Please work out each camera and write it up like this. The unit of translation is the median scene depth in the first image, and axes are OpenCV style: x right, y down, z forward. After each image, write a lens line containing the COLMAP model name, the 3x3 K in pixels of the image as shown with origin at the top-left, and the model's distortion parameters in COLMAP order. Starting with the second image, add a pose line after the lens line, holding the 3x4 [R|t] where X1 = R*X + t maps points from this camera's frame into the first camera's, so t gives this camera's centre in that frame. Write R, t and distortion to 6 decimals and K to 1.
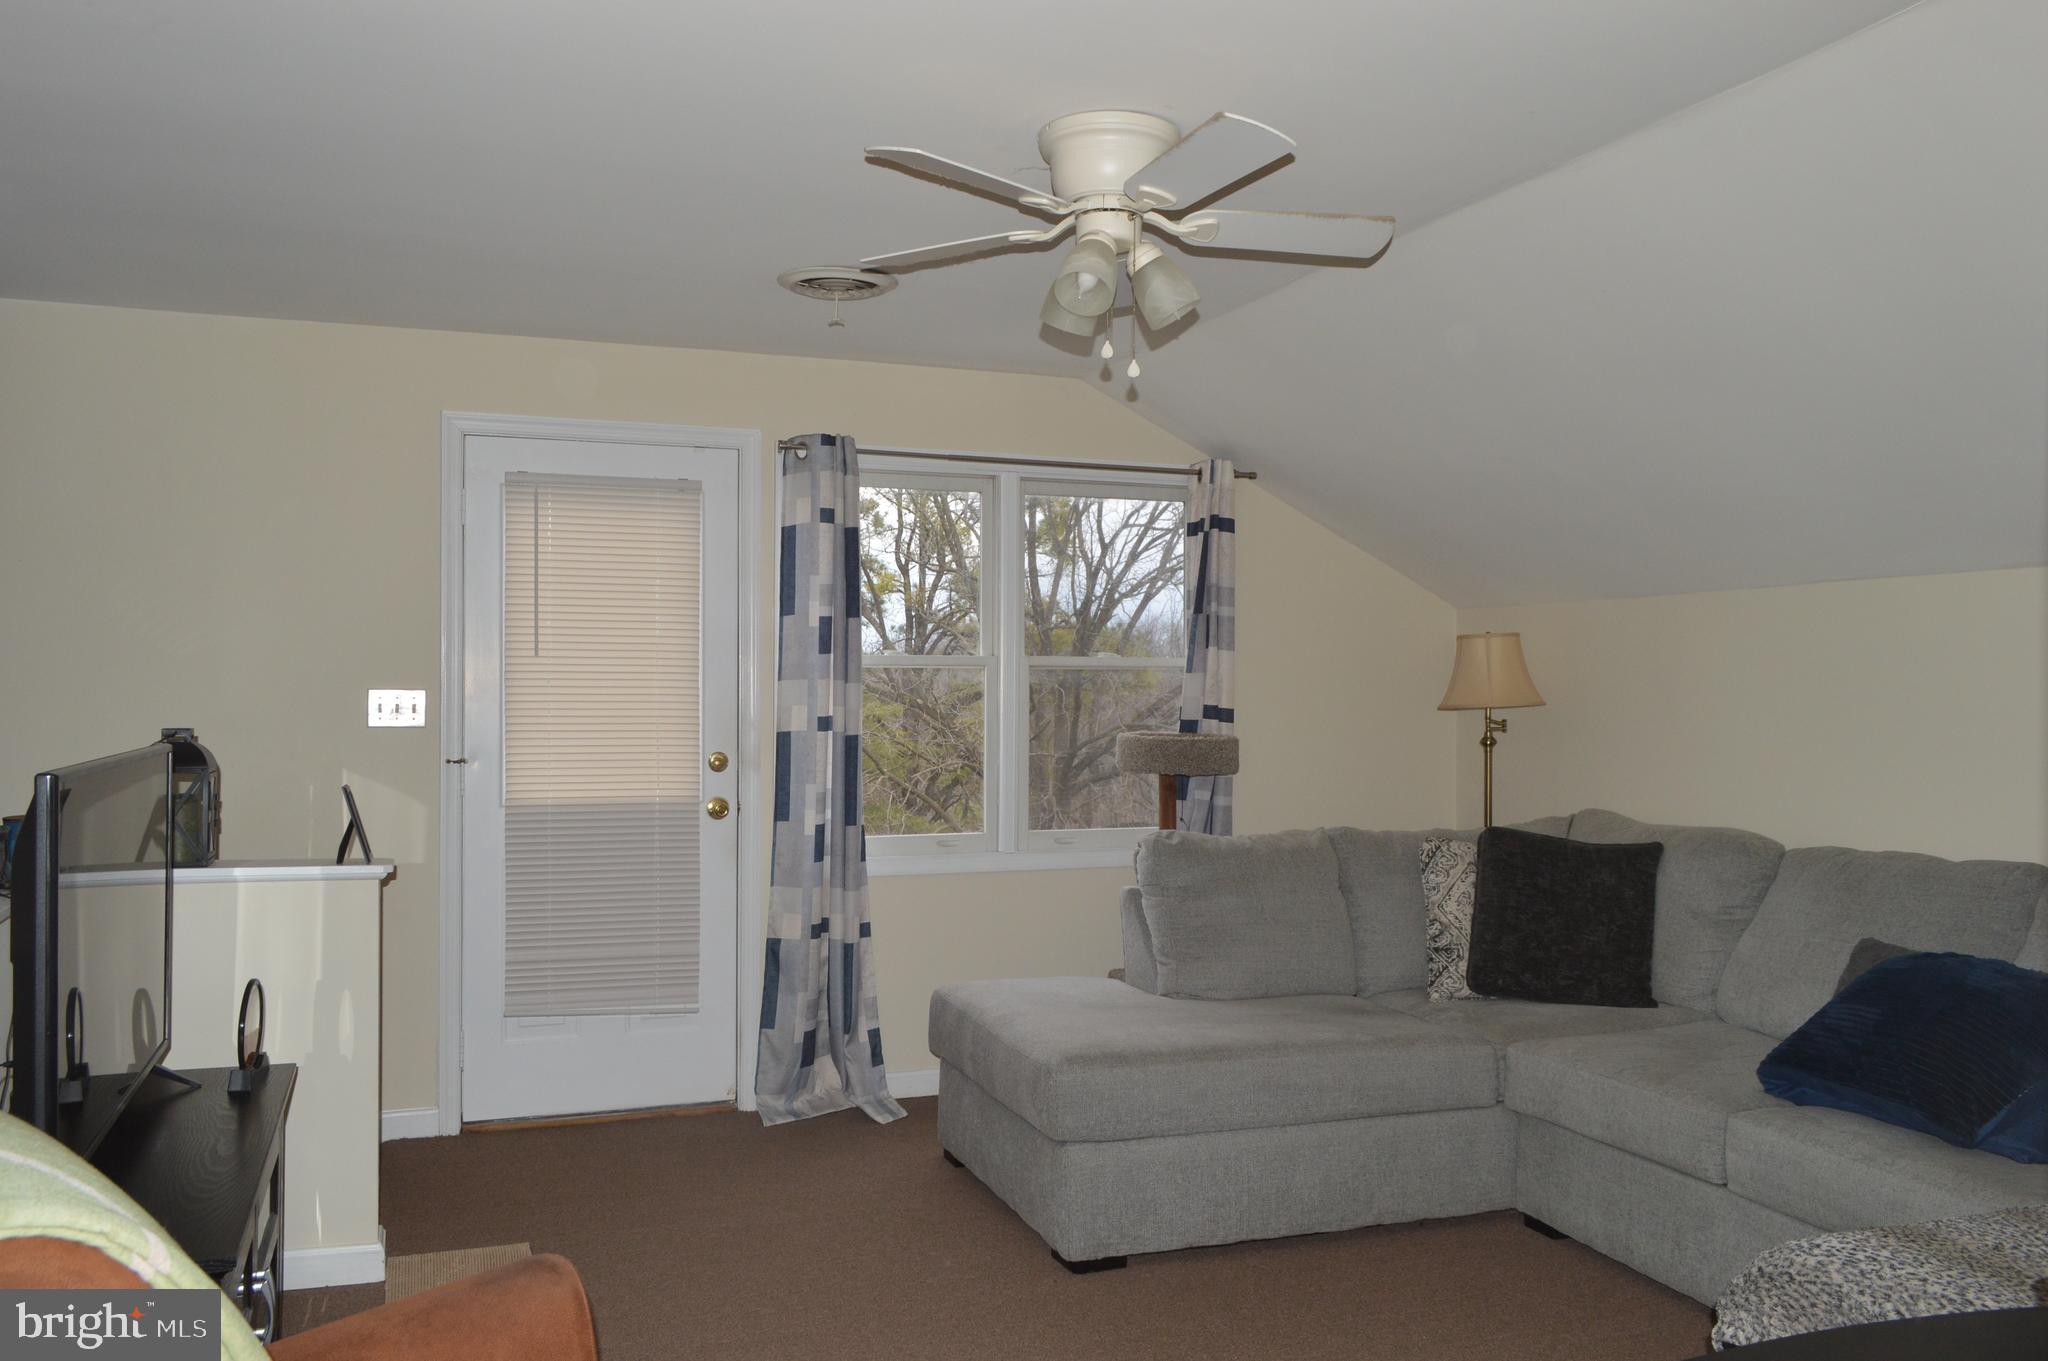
lens RADIAL K [[1613.4, 0, 1022.2], [0, 1613.4, 679.4], [0, 0, 1]] dist [-0.008036, 0.007756]
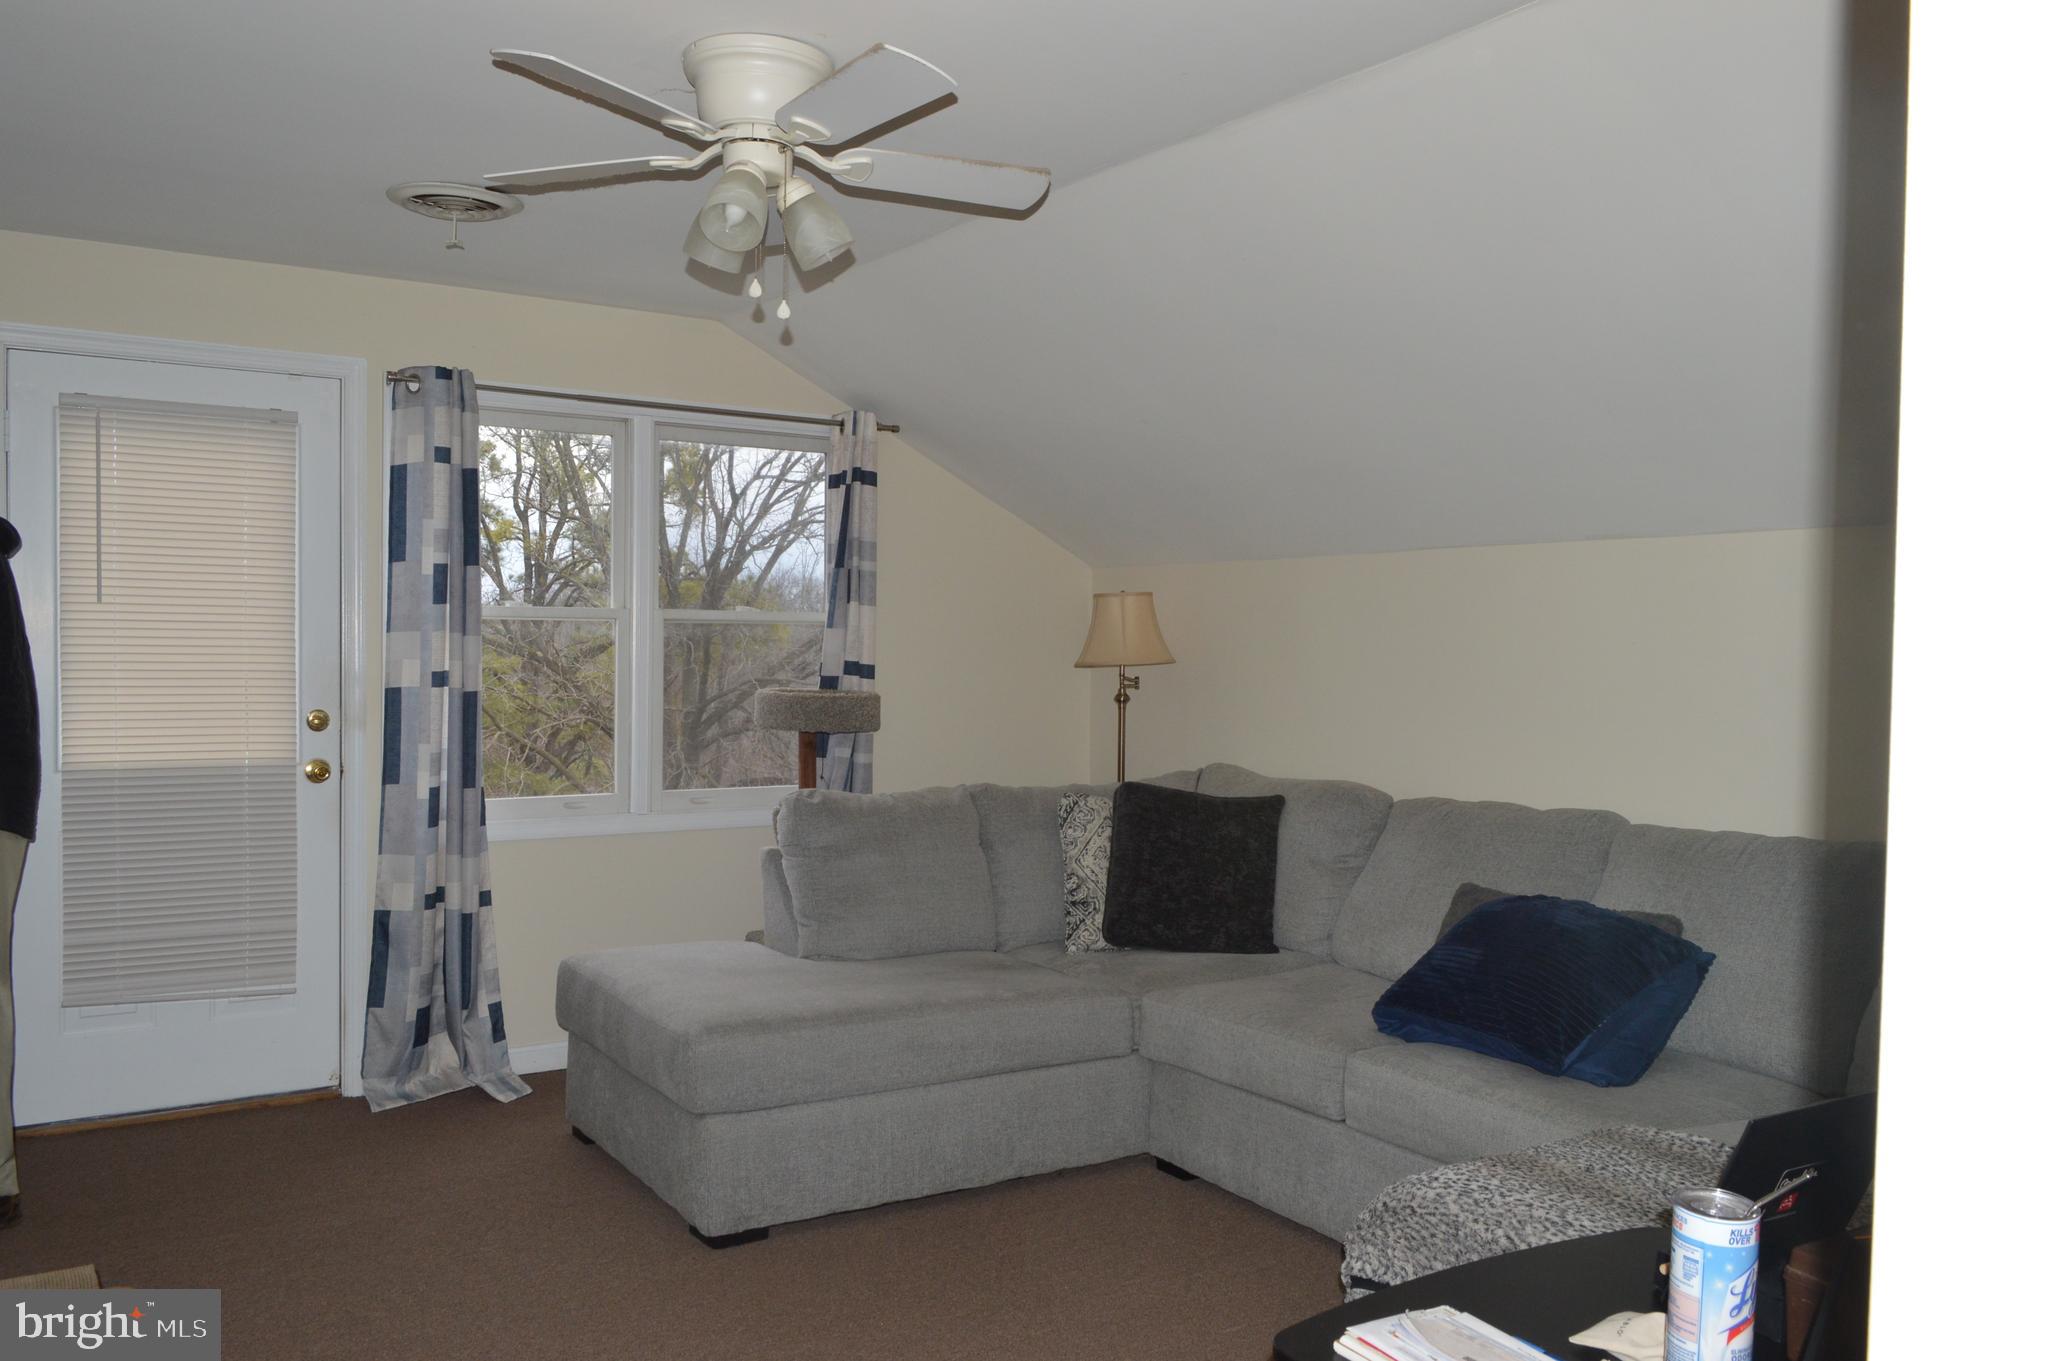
lens RADIAL K [[1613.4, 0, 1009.8], [0, 1613.4, 680.9], [0, 0, 1]] dist [-0.008036, 0.007756]
pose [[0.975620, 0.002497, 0.219450, -0.005940], [-0.008942, 0.999557, 0.028378, -0.000995], [-0.219282, -0.029649, 0.975211, 0.021553]]
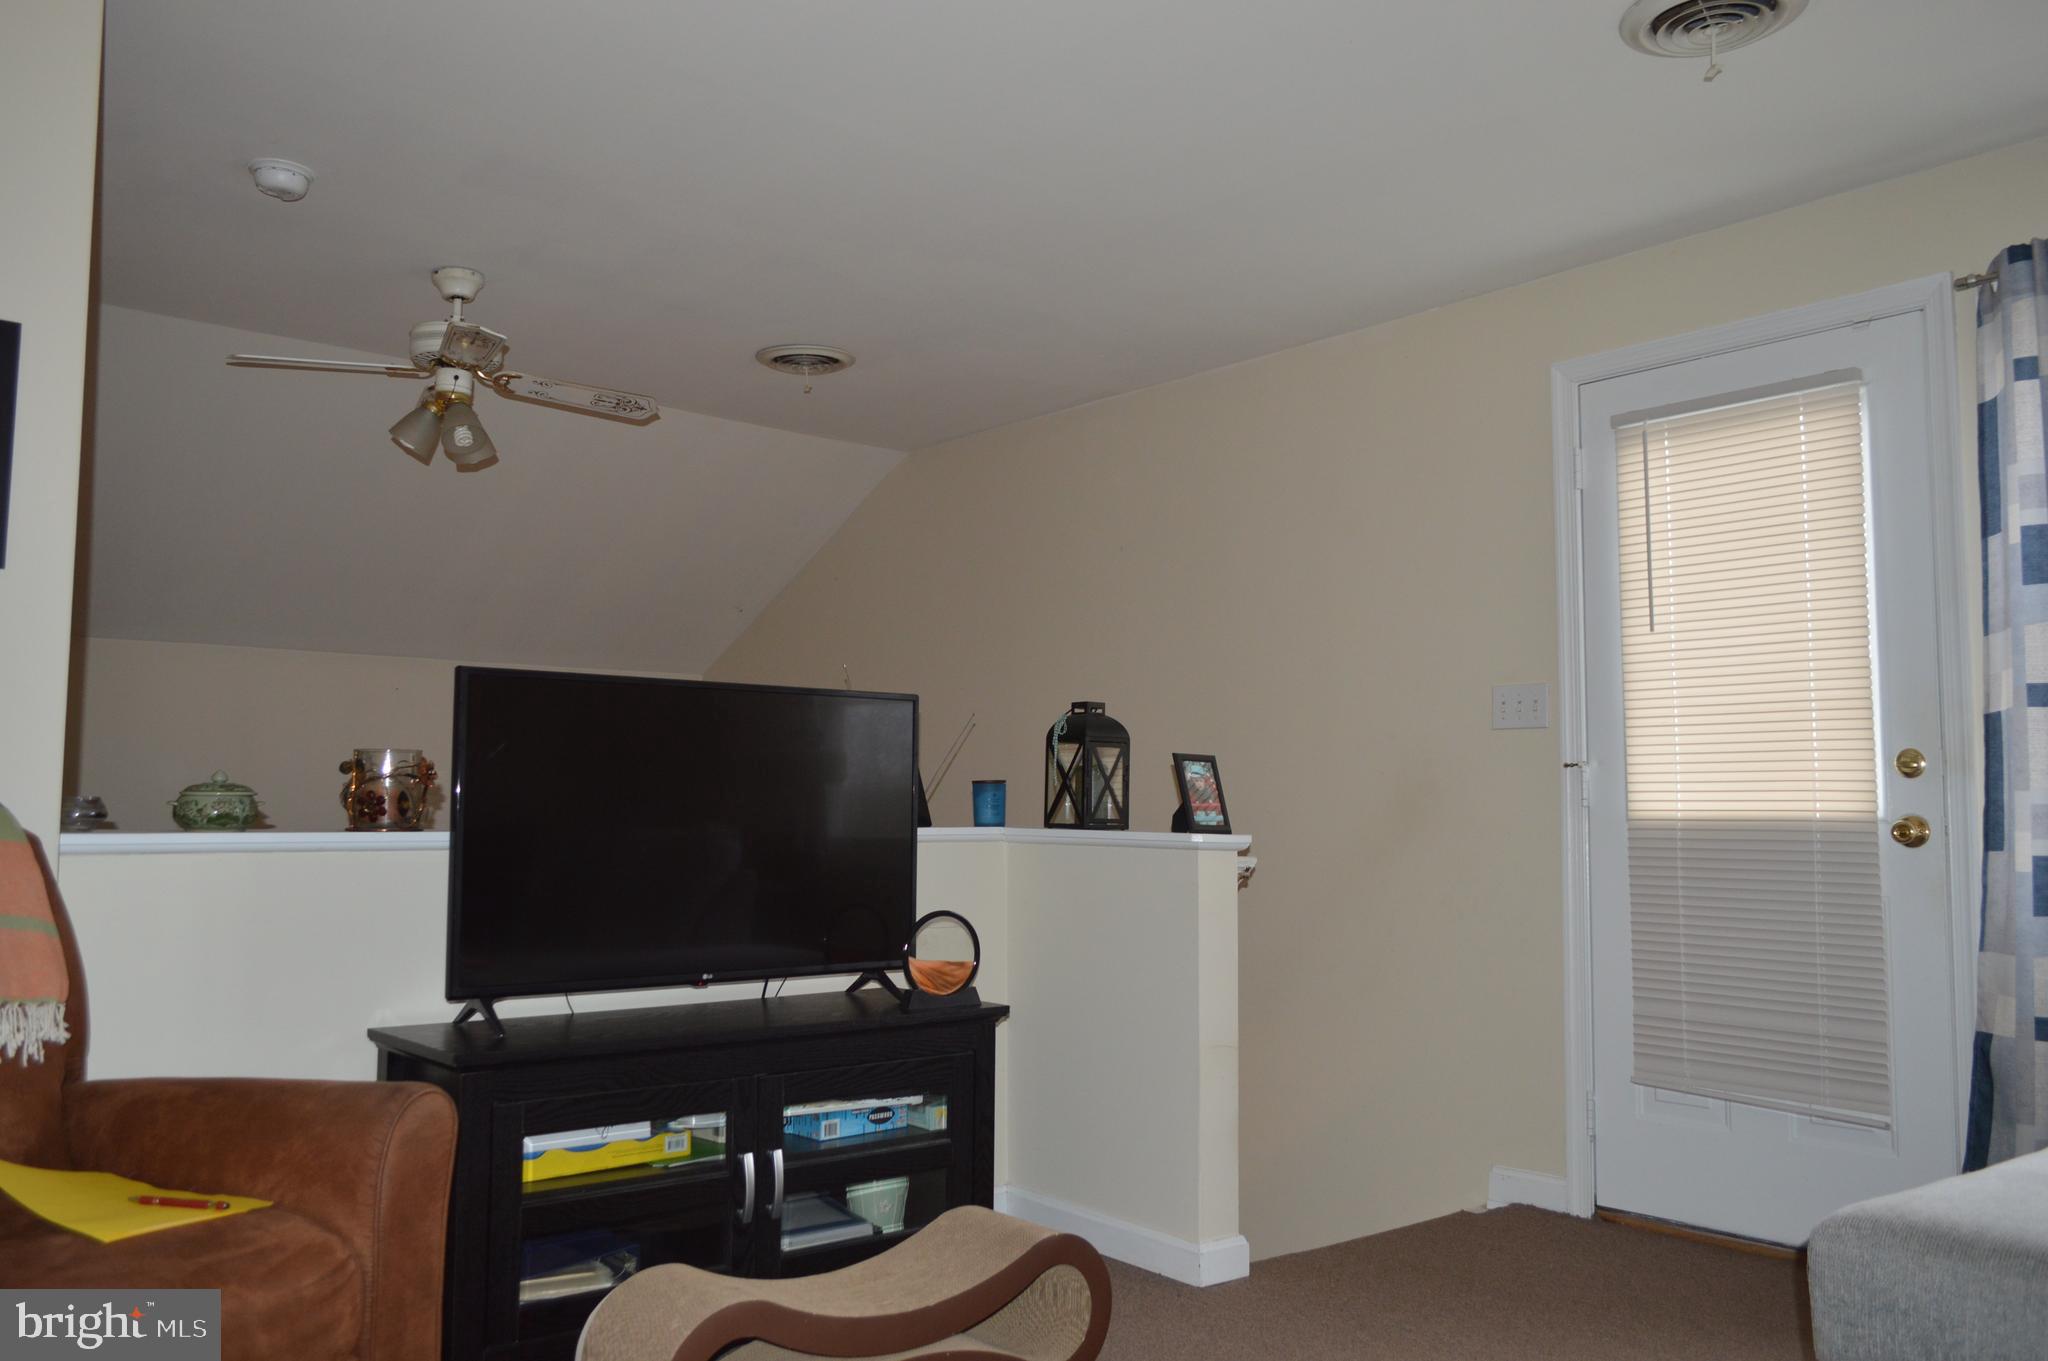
lens RADIAL K [[1613.4, 0, 1018.1], [0, 1613.4, 683.8], [0, 0, 1]] dist [-0.008036, 0.007756]
pose [[0.349116, -0.082685, -0.933425, 0.340618], [-0.004475, 0.995941, -0.089896, 0.085549], [0.937069, 0.035561, 0.347329, 0.430769]]
